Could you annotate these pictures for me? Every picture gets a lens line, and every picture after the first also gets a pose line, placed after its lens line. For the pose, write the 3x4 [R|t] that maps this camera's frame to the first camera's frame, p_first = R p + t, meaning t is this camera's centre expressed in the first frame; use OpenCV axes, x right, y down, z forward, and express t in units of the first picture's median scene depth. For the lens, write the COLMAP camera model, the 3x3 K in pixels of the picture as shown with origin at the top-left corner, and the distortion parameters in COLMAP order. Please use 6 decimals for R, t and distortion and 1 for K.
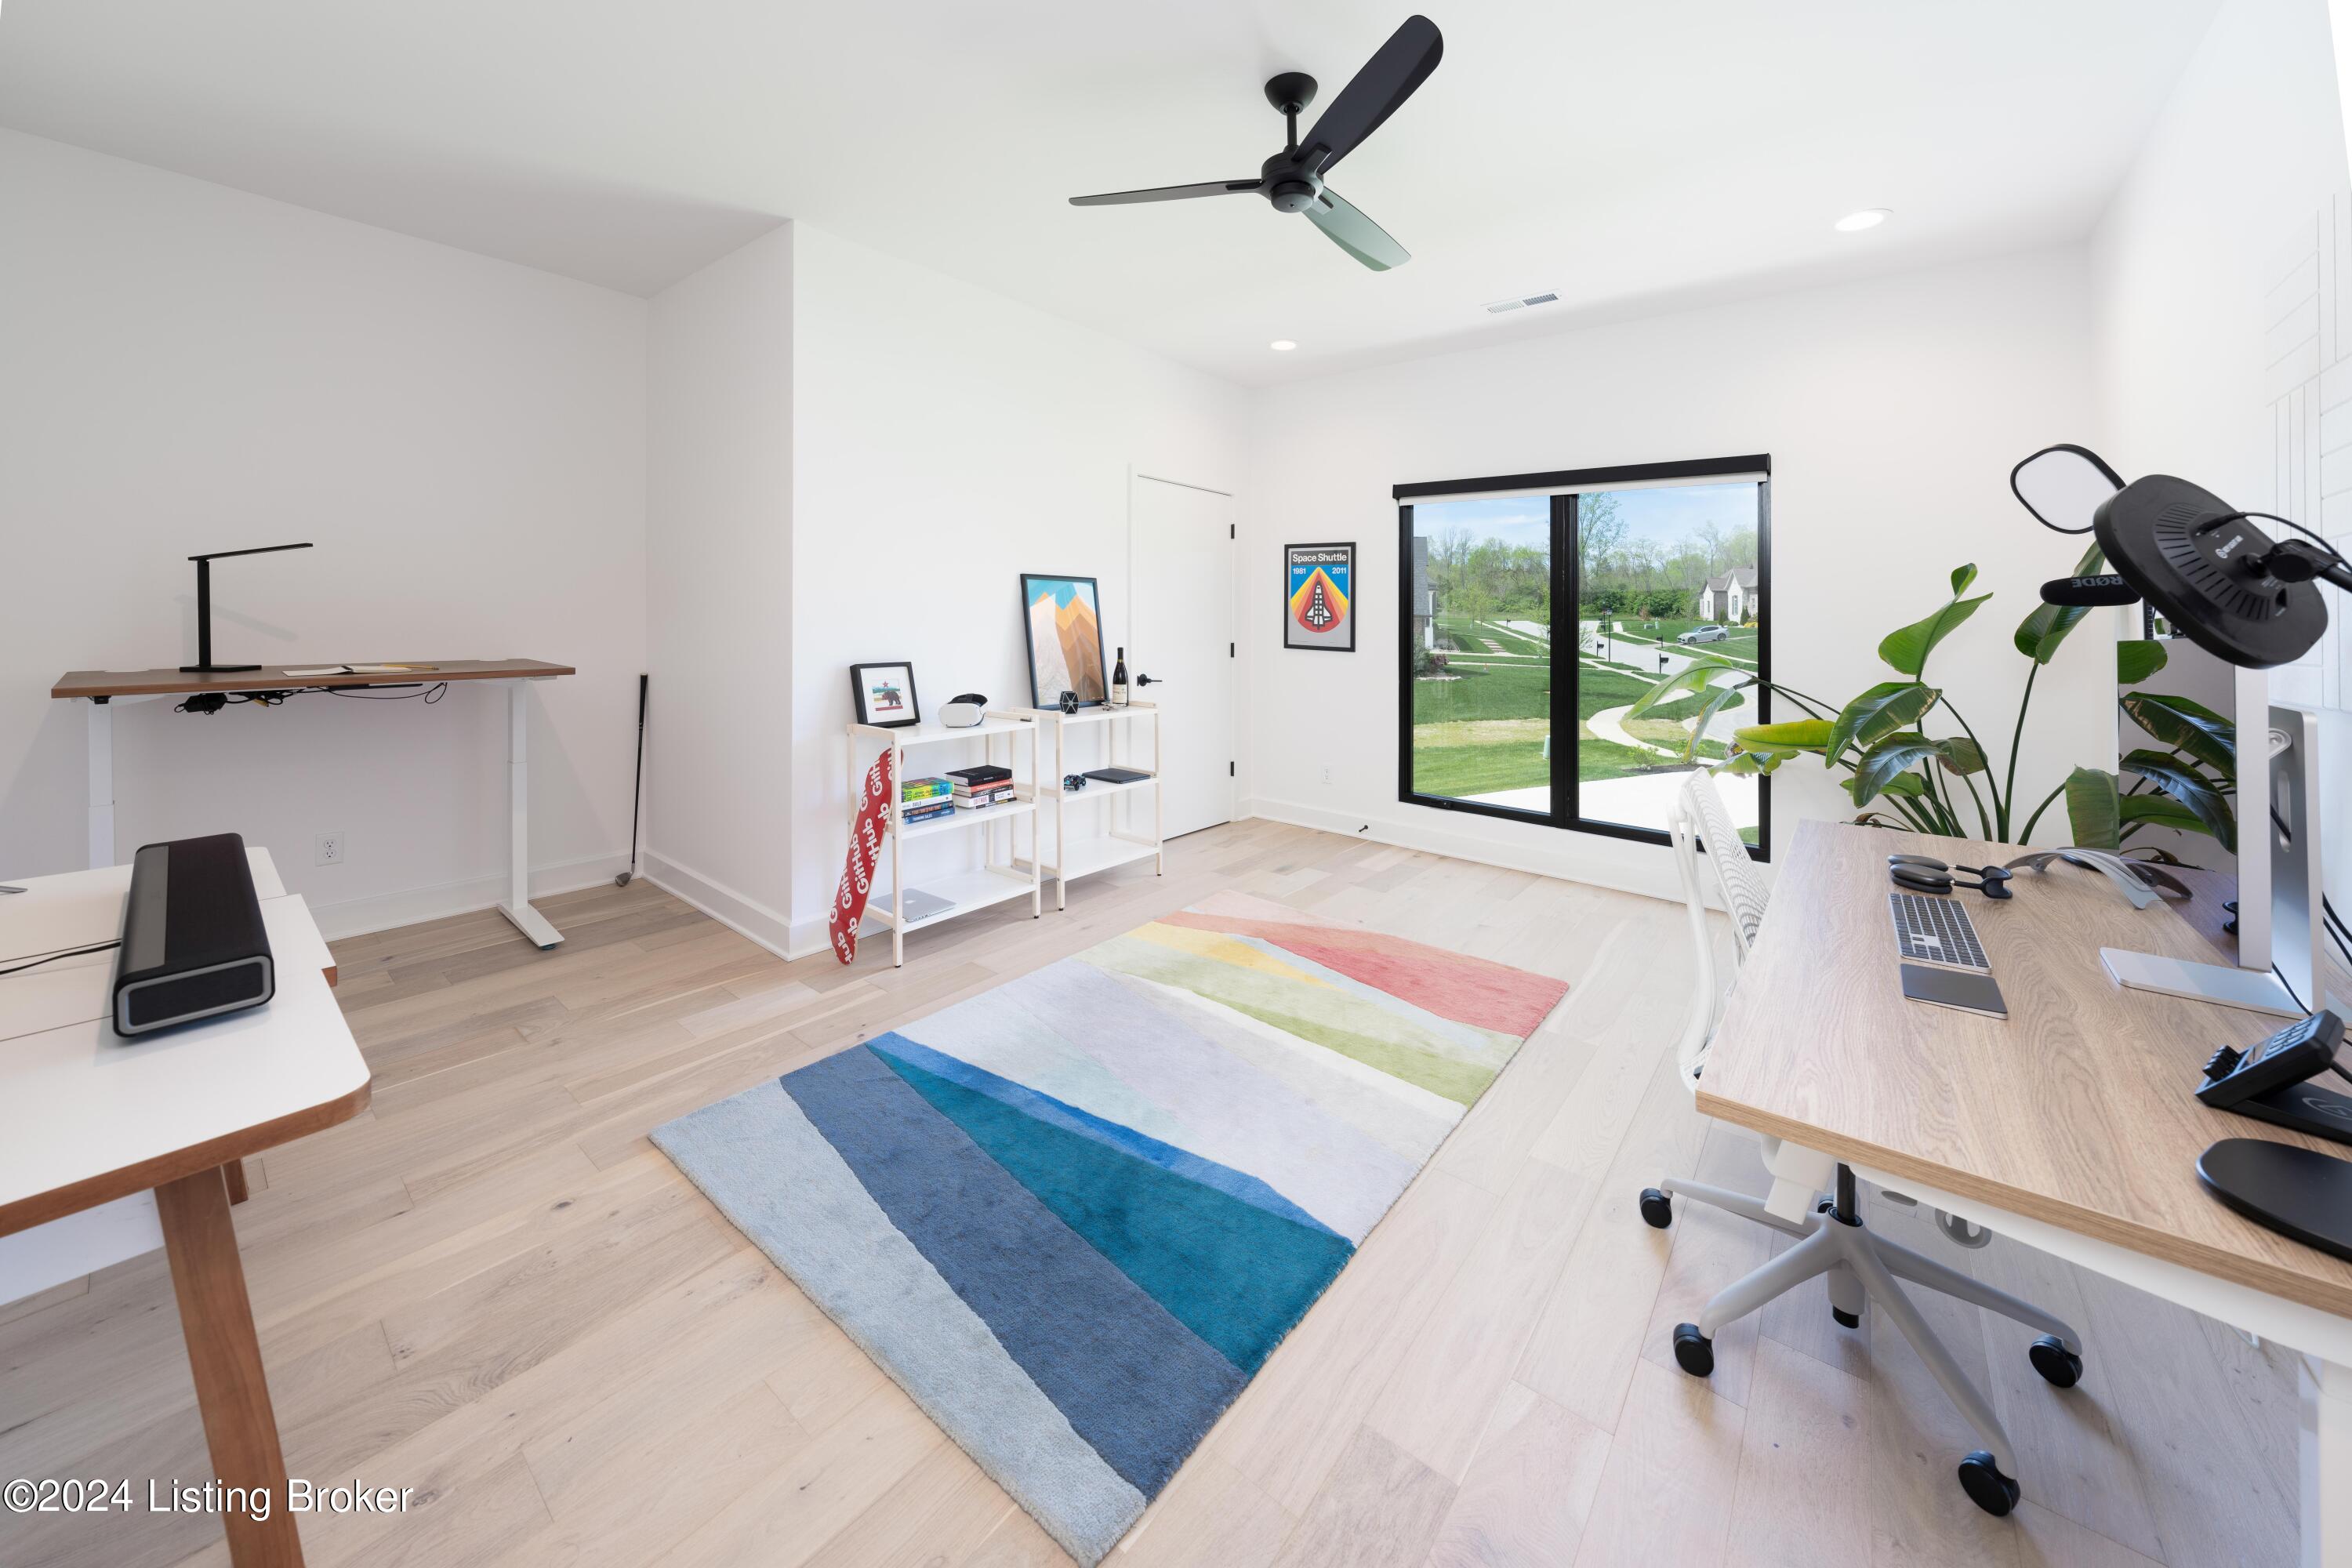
lens RADIAL K [[804.7, 0, 1179.9], [0, 804.7, 769.5], [0, 0, 1]] dist [0.000609, 0.000048]
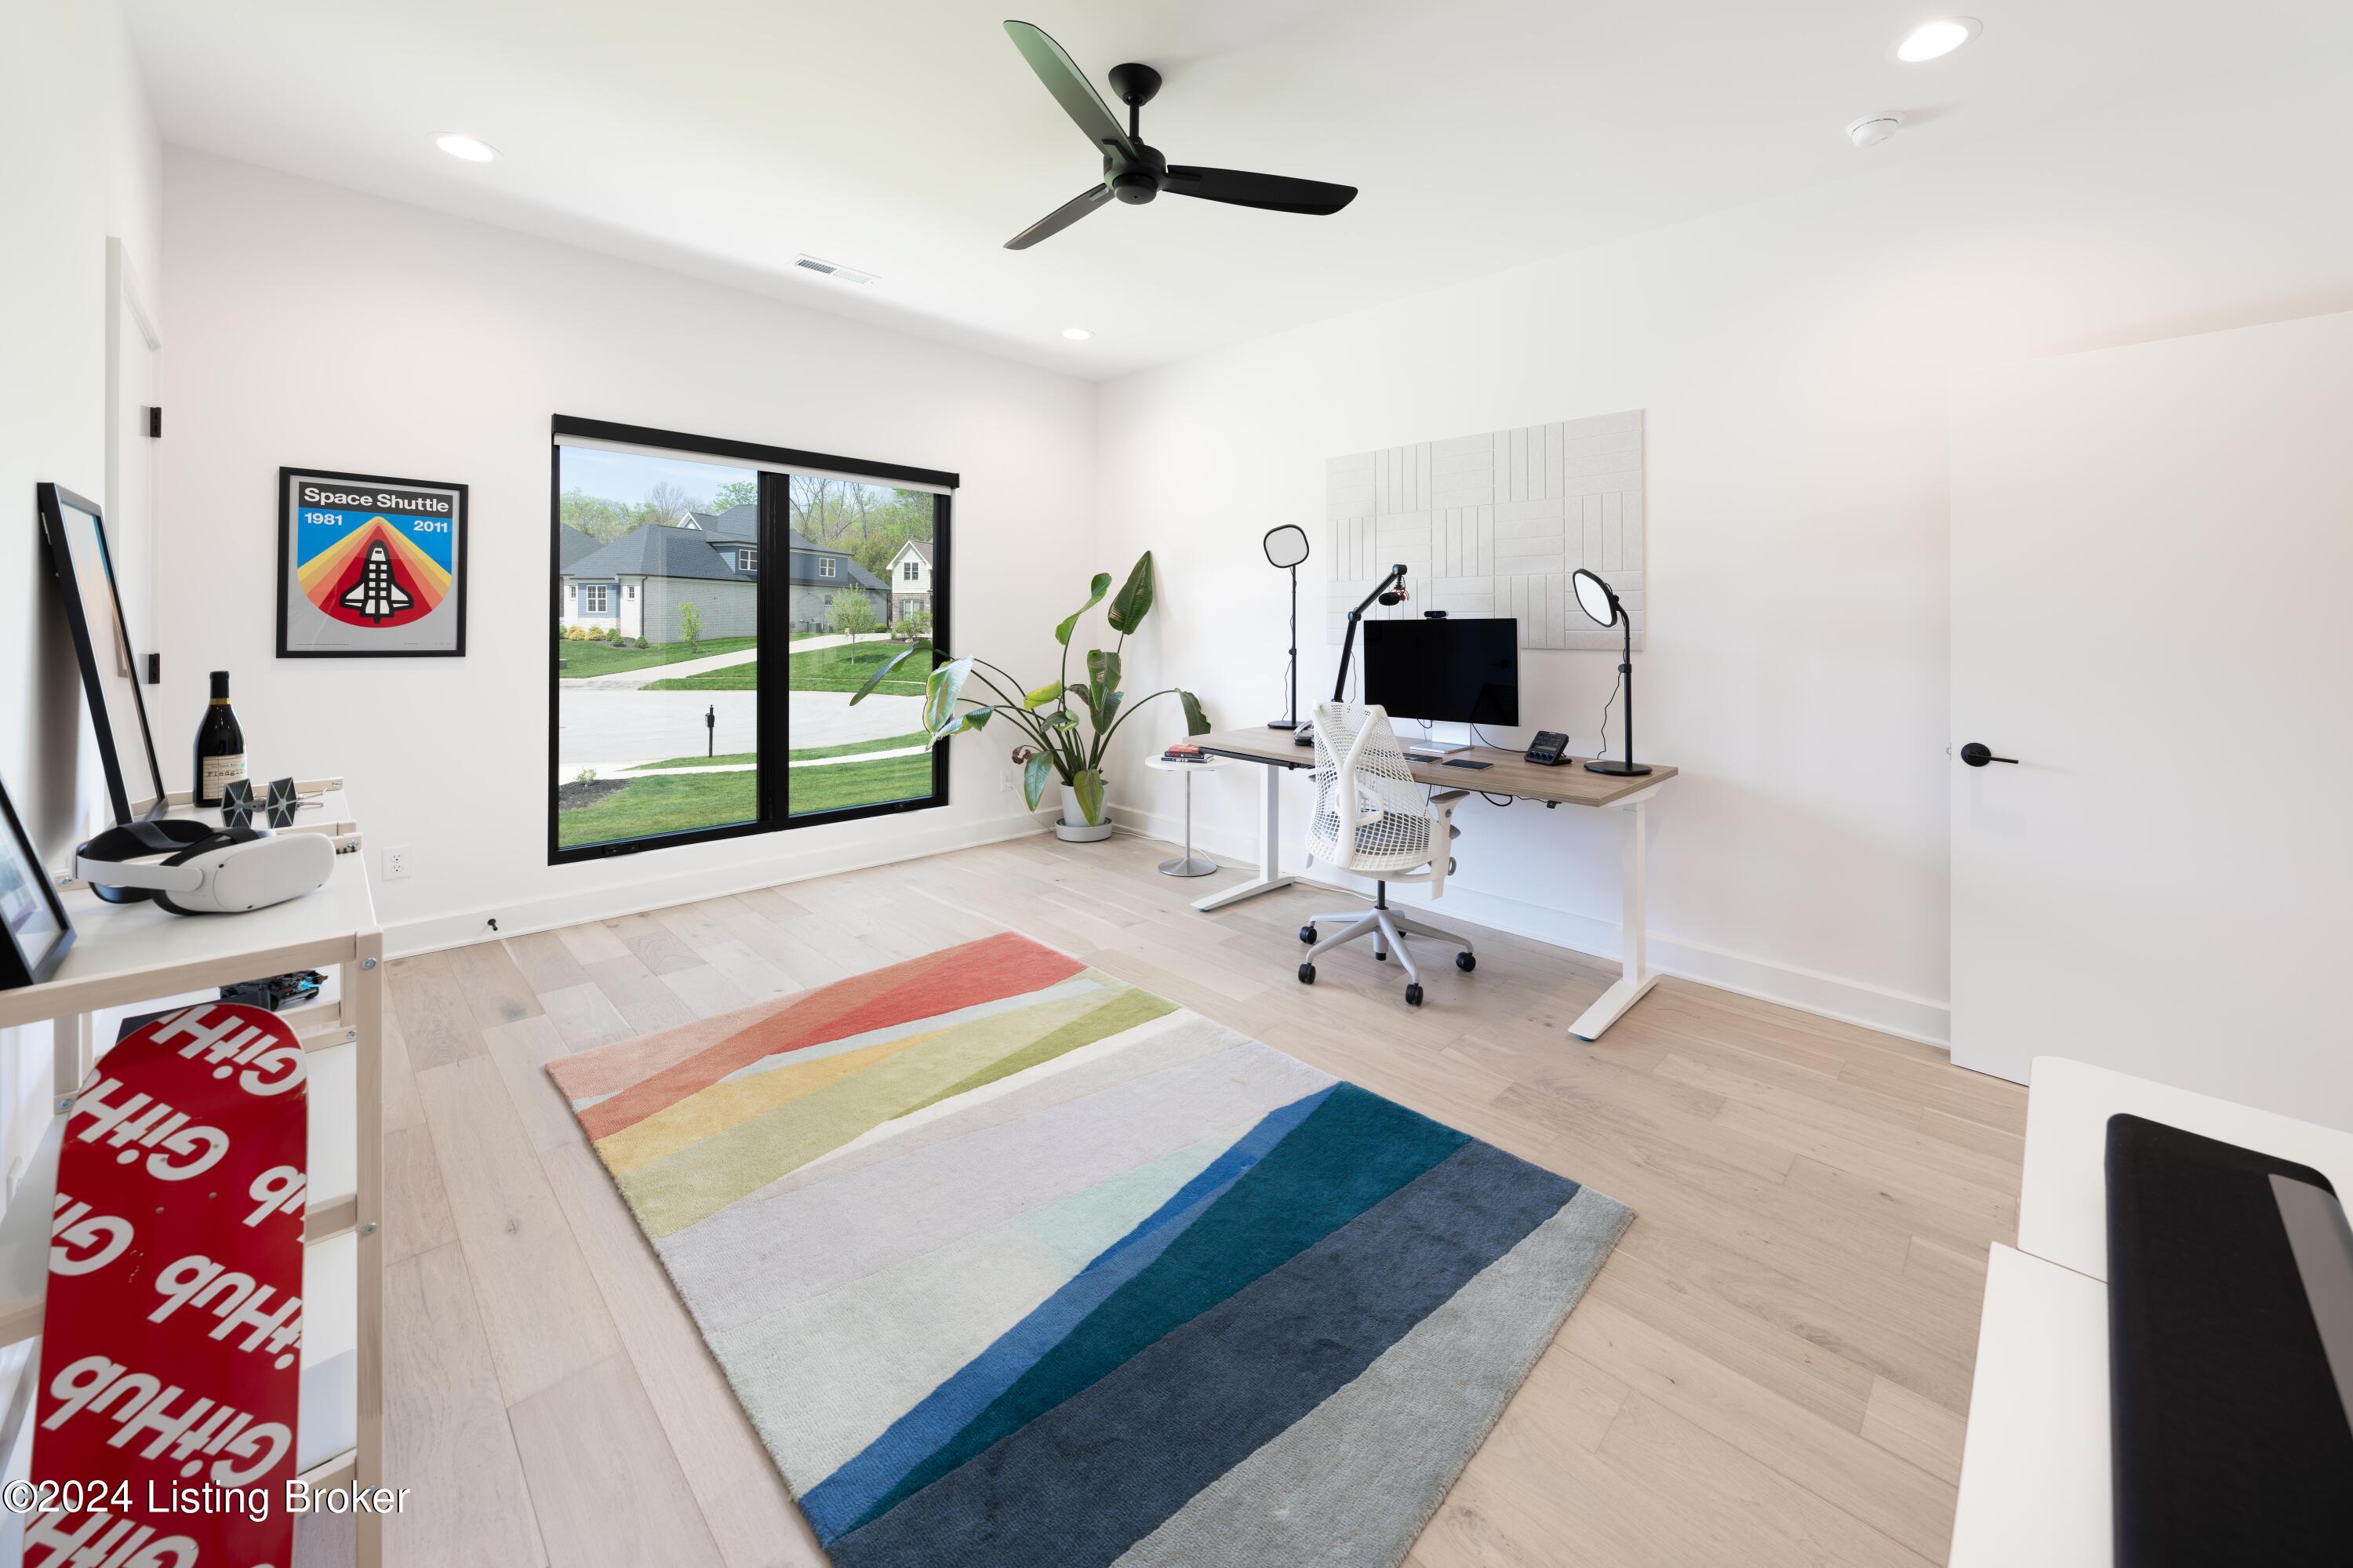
lens RADIAL K [[877.2, 0, 1176.5], [0, 877.2, 784.0], [0, 0, 1]] dist [-0.012694, -0.000215]
pose [[0.106648, -0.196588, 0.974669, -0.431634], [0.173453, 0.968907, 0.176447, -0.074072], [-0.979051, 0.150242, 0.137431, 0.378749]]
